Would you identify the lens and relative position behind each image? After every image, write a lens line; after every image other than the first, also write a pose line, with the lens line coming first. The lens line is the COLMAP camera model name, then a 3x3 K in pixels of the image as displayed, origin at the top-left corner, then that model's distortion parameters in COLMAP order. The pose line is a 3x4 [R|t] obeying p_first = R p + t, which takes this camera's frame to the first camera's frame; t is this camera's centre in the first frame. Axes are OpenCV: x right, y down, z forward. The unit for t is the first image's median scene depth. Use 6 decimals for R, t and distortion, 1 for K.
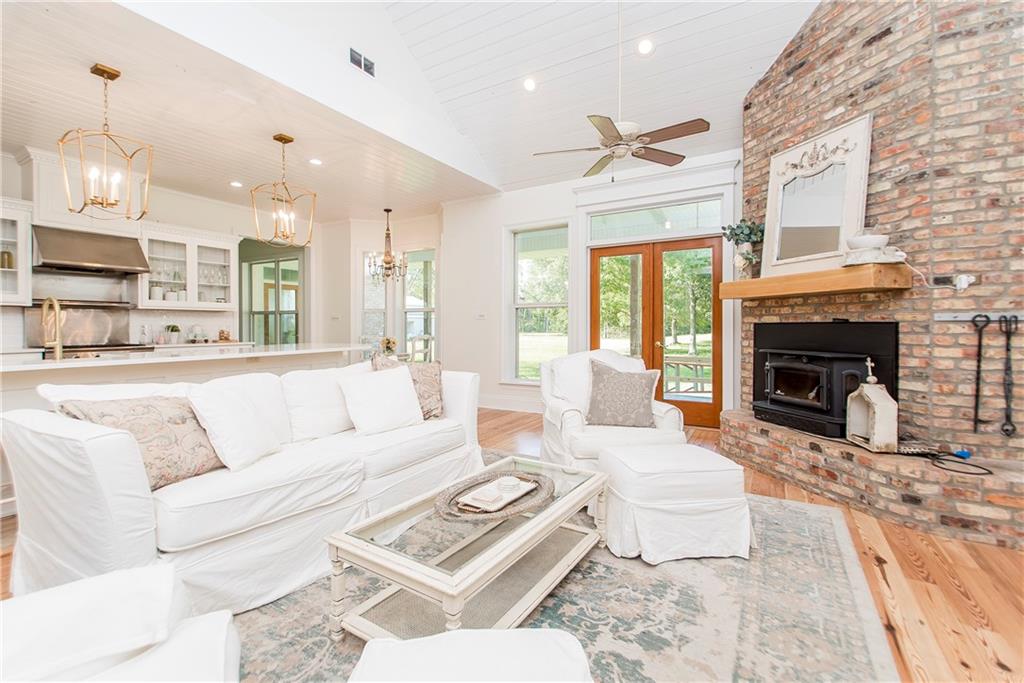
lens RADIAL K [[450.8, 0, 512.5], [0, 450.8, 326.0], [0, 0, 1]] dist [0.020515, -0.006655]
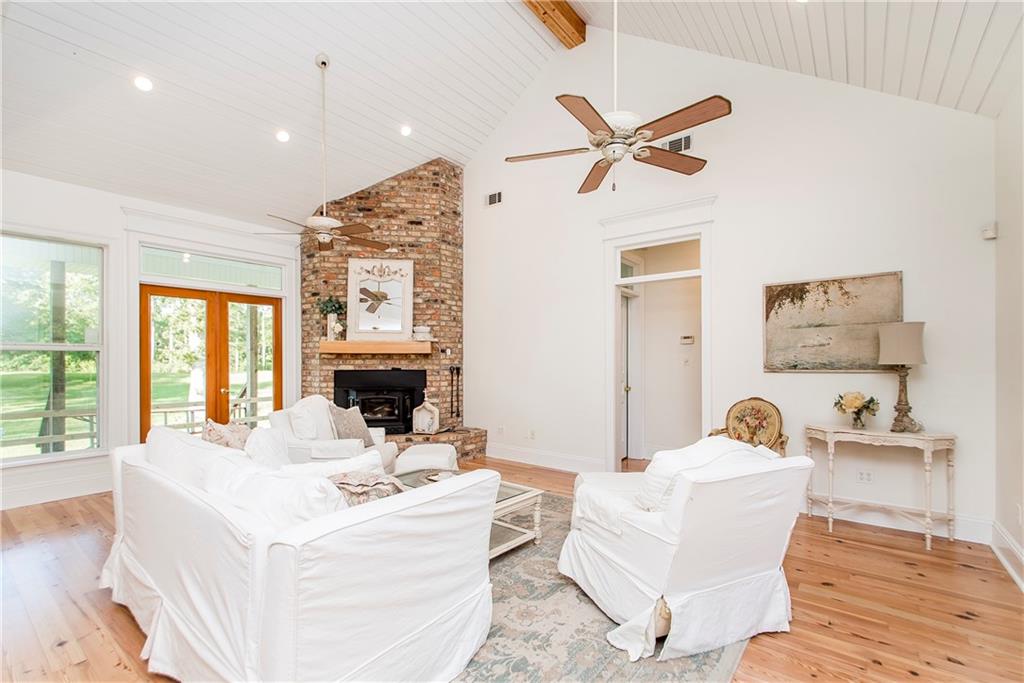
lens RADIAL K [[450.8, 0, 499.7], [0, 450.8, 355.9], [0, 0, 1]] dist [0.020515, -0.006655]
pose [[0.150590, 0.009908, 0.988547, -1.032593], [0.000857, 0.999948, -0.010153, -0.047455], [-0.988596, 0.002377, 0.150573, 0.359249]]
